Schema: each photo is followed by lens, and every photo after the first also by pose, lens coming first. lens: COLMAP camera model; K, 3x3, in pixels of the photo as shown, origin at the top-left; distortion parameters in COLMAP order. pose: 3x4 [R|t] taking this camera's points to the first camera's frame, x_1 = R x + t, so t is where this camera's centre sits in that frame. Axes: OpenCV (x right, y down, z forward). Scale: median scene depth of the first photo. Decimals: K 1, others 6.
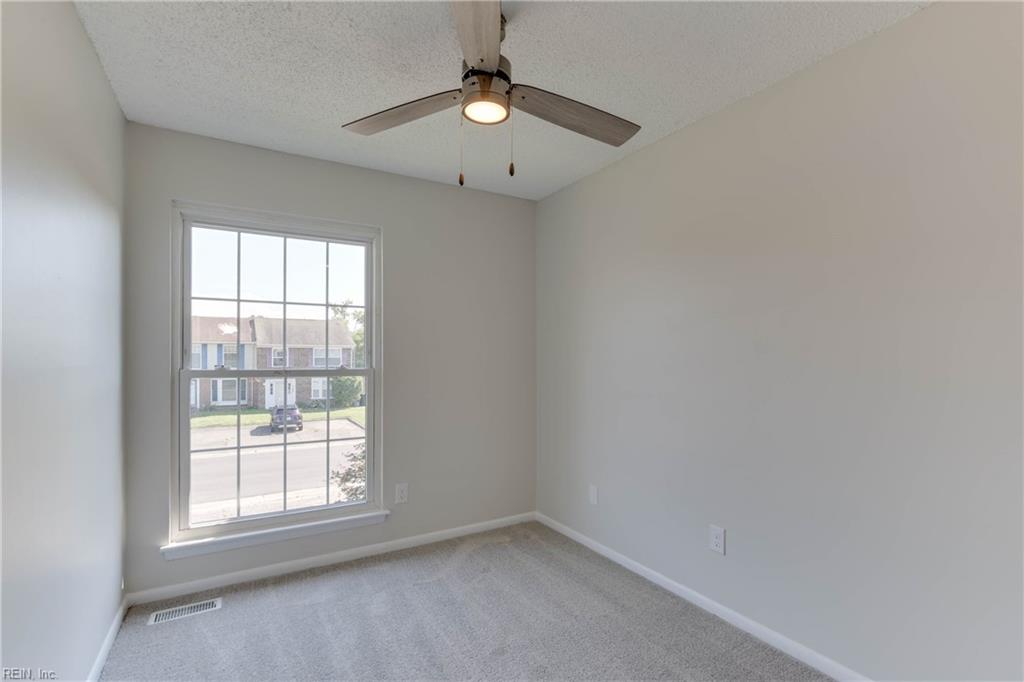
lens RADIAL K [[478.9, 0, 511.2], [0, 478.9, 348.7], [0, 0, 1]] dist [-0.003149, -0.000231]
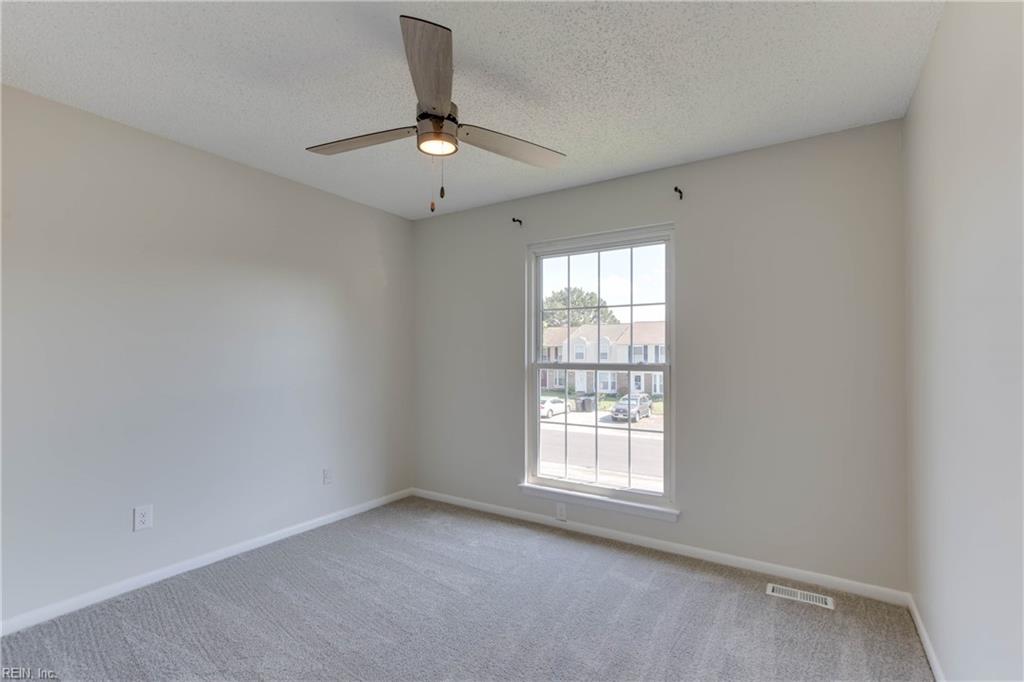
lens RADIAL K [[478.9, 0, 511.2], [0, 478.9, 348.7], [0, 0, 1]] dist [-0.003149, -0.000231]
pose [[0.438965, -0.011242, -0.898434, 0.497721], [0.013424, 0.999892, -0.005952, 0.009974], [0.898404, -0.009448, 0.439068, 0.291988]]
